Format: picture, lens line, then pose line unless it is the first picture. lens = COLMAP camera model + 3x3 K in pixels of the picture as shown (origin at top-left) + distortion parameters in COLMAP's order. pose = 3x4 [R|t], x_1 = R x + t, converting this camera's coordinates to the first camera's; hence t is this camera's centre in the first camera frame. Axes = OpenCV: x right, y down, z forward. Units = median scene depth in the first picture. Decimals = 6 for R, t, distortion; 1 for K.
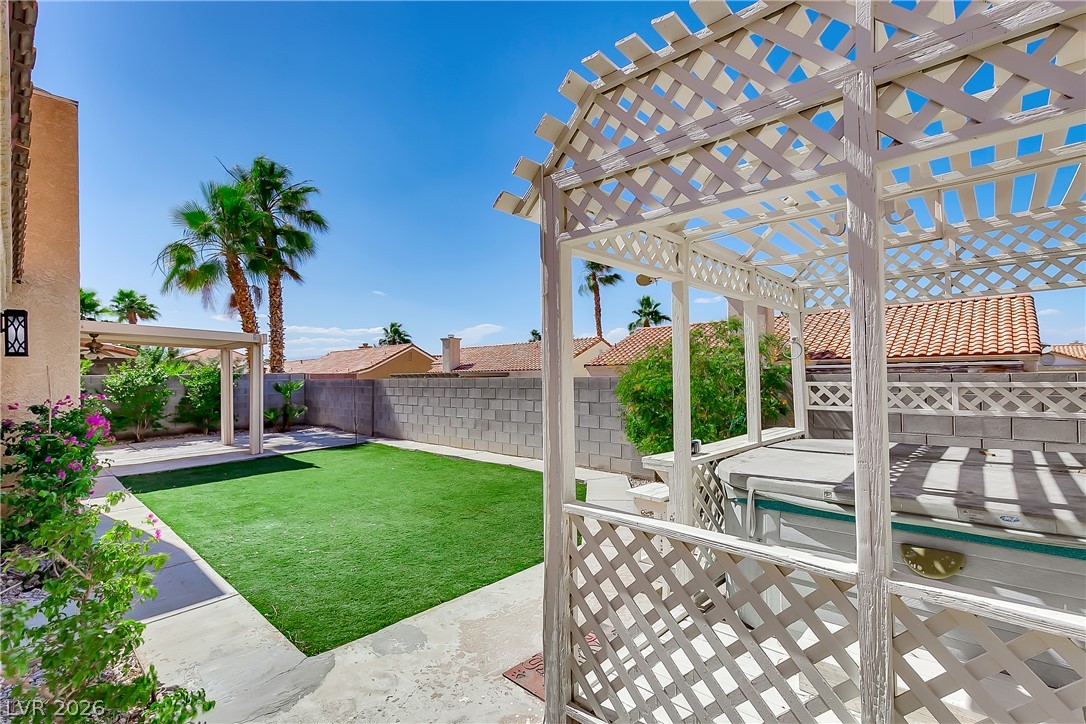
lens RADIAL K [[496.0, 0, 543.5], [0, 496.0, 365.6], [0, 0, 1]] dist [0.003638, -0.002868]
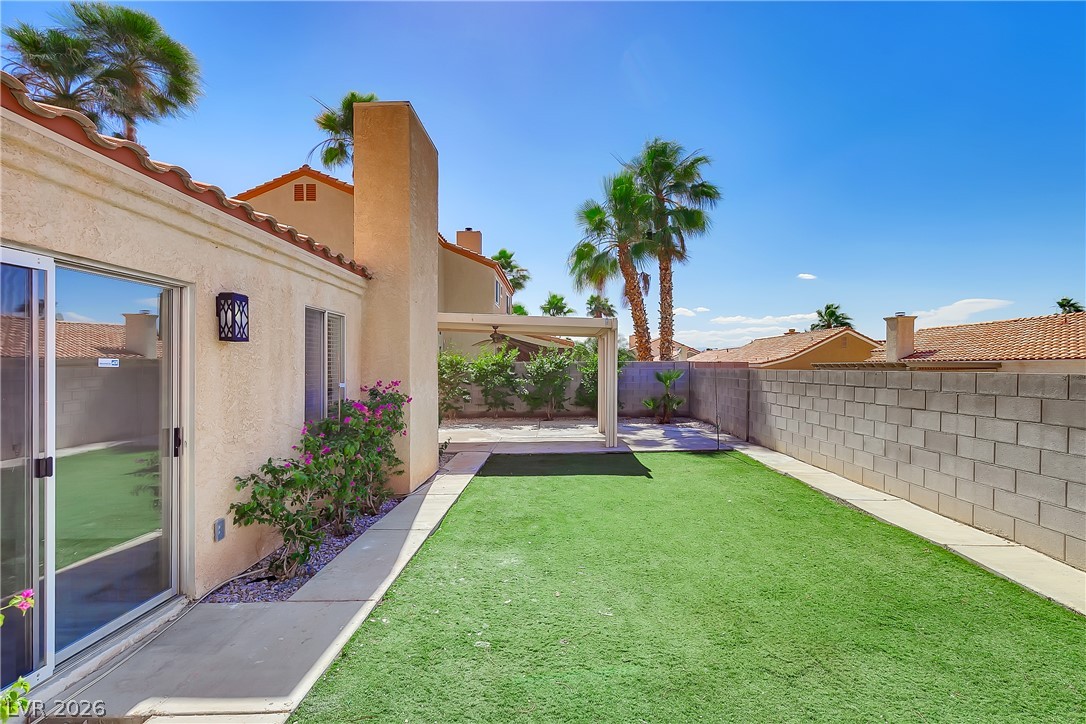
lens RADIAL K [[496.0, 0, 536.4], [0, 496.0, 371.3], [0, 0, 1]] dist [0.003638, -0.002868]
pose [[0.670980, 0.021834, -0.741154, 0.012283], [0.003901, 0.999449, 0.032974, 0.002282], [0.741465, -0.025017, 0.670525, 0.178540]]
